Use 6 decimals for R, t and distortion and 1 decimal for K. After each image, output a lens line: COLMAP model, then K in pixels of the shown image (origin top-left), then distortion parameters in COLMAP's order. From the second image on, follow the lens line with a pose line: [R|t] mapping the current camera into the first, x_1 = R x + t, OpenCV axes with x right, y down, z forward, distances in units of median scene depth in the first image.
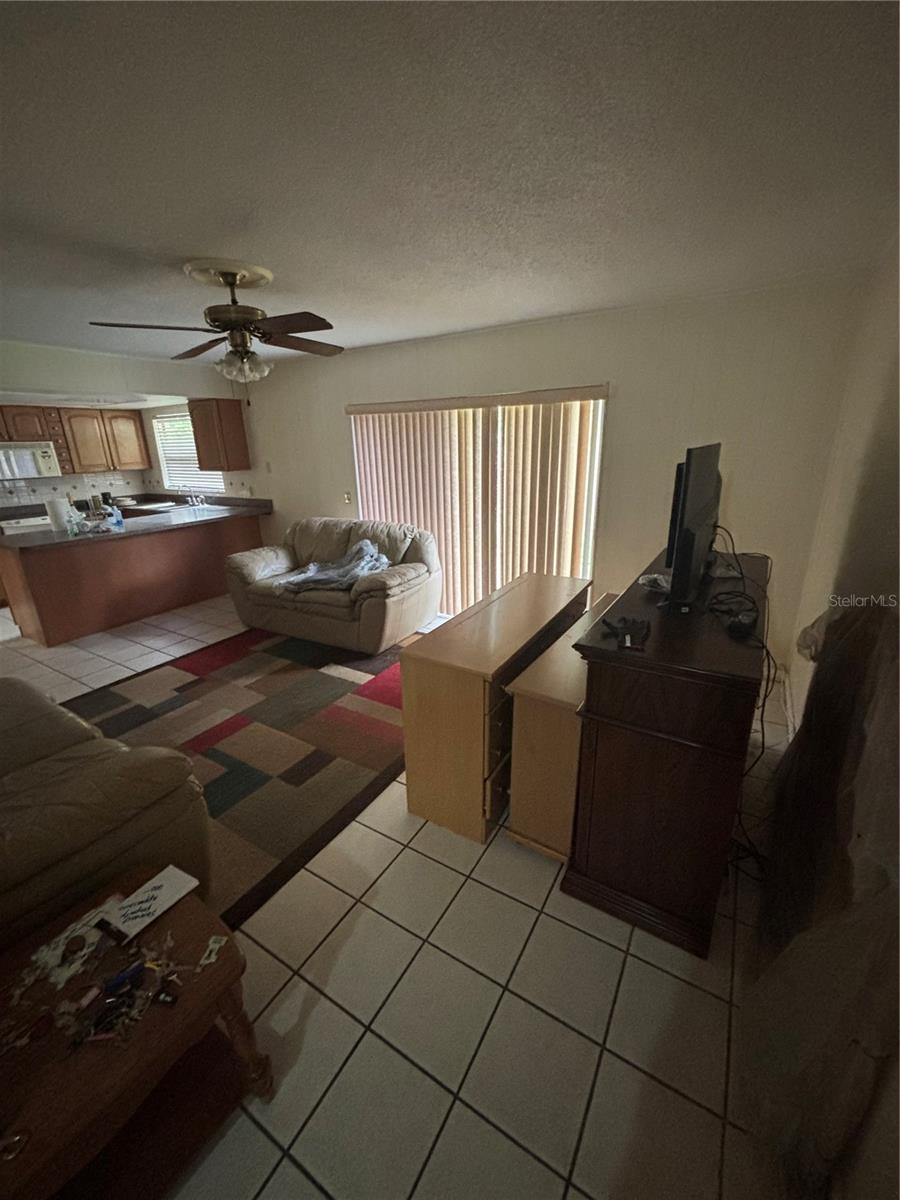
lens RADIAL K [[483.0, 0, 453.5], [0, 483.0, 599.4], [0, 0, 1]] dist [-0.010942, 0.002208]
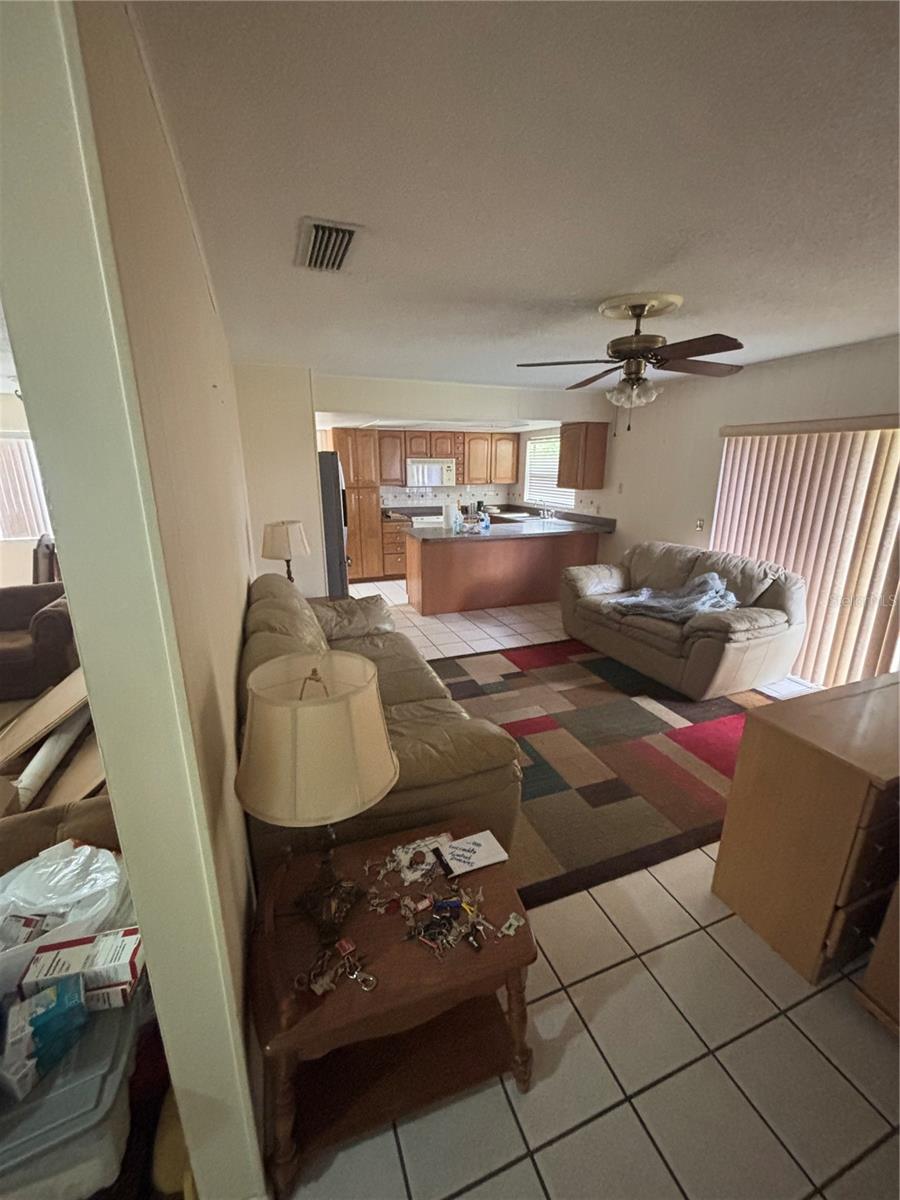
lens RADIAL K [[483.0, 0, 448.0], [0, 483.0, 600.3], [0, 0, 1]] dist [-0.010942, 0.002208]
pose [[0.783995, 0.188741, -0.591378, -0.032822], [-0.209668, 0.977184, 0.033914, -0.000410], [0.584287, 0.097405, 0.805681, -0.014422]]
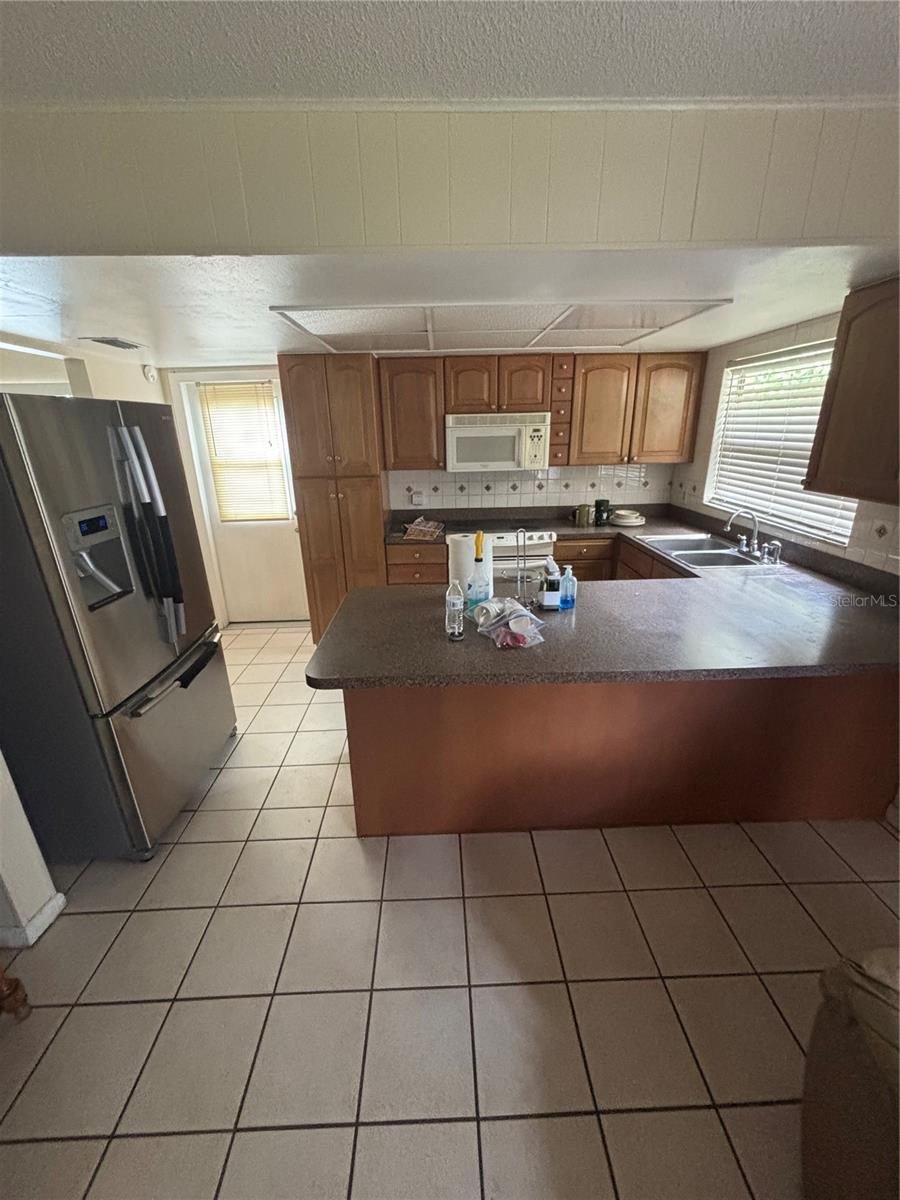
lens RADIAL K [[483.0, 0, 448.5], [0, 483.0, 591.4], [0, 0, 1]] dist [-0.010942, 0.002208]
pose [[0.531678, 0.289702, -0.795859, -0.553948], [-0.259814, 0.950163, 0.172300, -0.290339], [0.806111, 0.115167, 0.580449, 0.888738]]
